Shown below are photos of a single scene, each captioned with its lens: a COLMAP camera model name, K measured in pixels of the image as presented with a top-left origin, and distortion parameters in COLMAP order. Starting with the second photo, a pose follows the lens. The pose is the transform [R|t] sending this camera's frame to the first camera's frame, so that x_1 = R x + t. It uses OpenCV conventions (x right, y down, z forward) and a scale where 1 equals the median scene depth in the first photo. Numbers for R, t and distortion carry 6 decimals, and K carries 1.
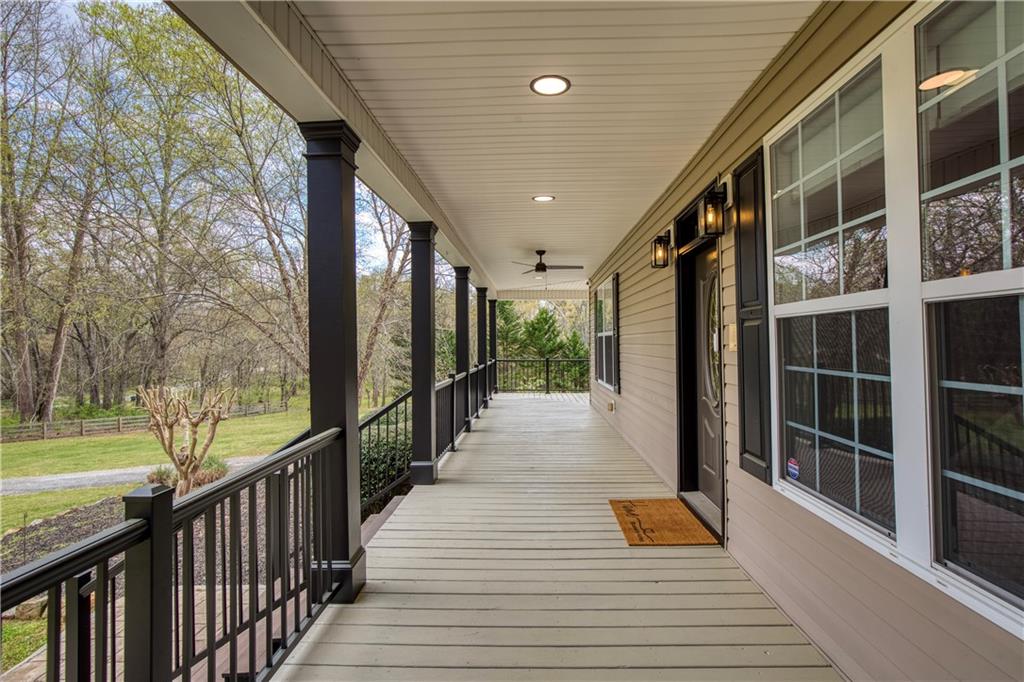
lens RADIAL K [[470.9, 0, 520.2], [0, 470.9, 334.4], [0, 0, 1]] dist [-0.035525, 0.000173]
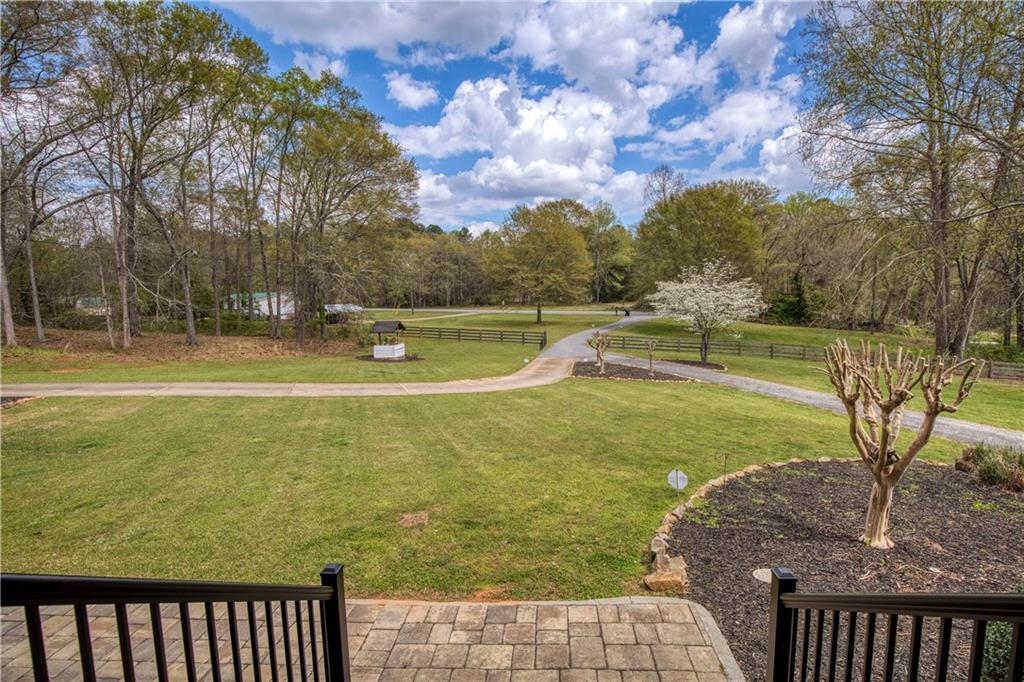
lens RADIAL K [[470.9, 0, 520.2], [0, 470.9, 334.4], [0, 0, 1]] dist [-0.035525, 0.000173]
pose [[-0.018926, 0.100837, -0.994723, -0.060925], [0.035456, 0.994343, 0.100124, 0.010275], [0.999192, -0.033374, -0.022394, 0.402947]]
